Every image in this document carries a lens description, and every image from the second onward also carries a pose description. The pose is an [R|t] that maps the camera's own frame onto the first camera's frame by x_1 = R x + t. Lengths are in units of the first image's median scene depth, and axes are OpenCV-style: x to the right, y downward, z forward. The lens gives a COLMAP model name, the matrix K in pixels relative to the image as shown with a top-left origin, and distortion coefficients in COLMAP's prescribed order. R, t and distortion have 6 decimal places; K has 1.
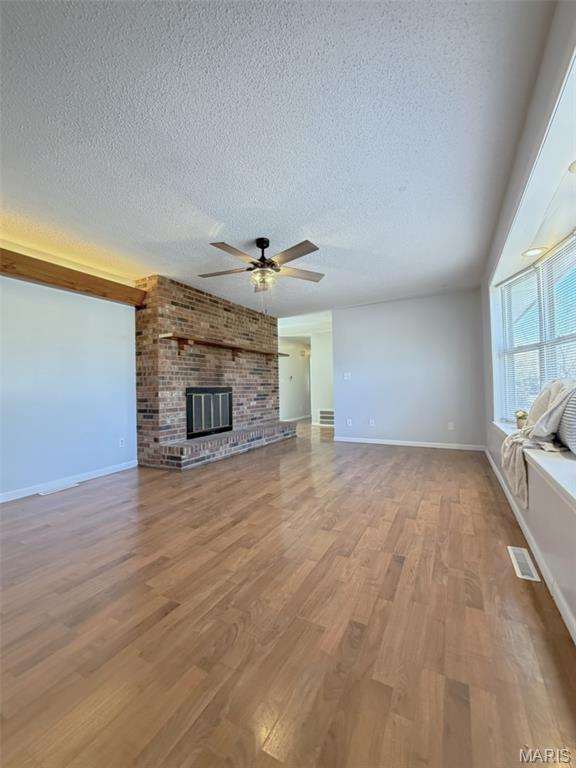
lens RADIAL K [[305.8, 0, 285.8], [0, 305.8, 383.0], [0, 0, 1]] dist [-0.003579, -0.000101]
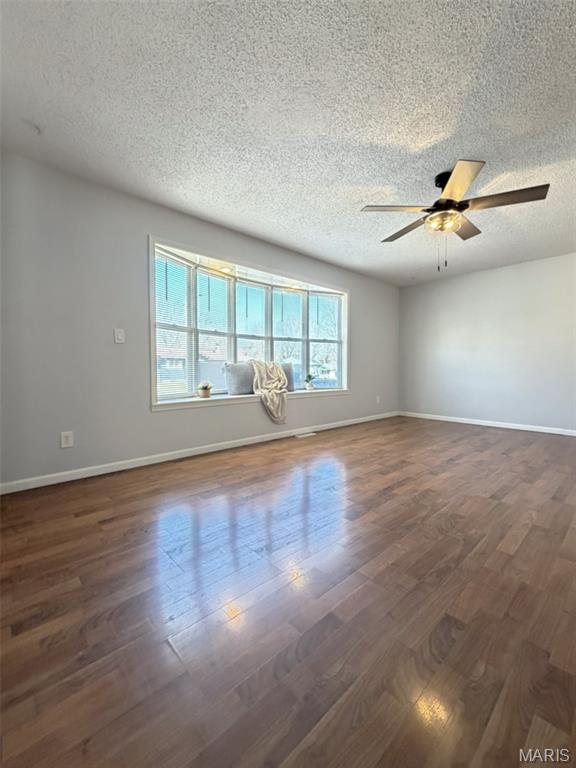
lens RADIAL K [[311.8, 0, 286.5], [0, 311.8, 381.4], [0, 0, 1]] dist [-0.003039, 0.000257]
pose [[-0.944478, 0.006366, 0.328513, 0.044912], [0.015688, 0.999546, 0.025734, 0.046616], [-0.328200, 0.029459, -0.944149, 1.690758]]
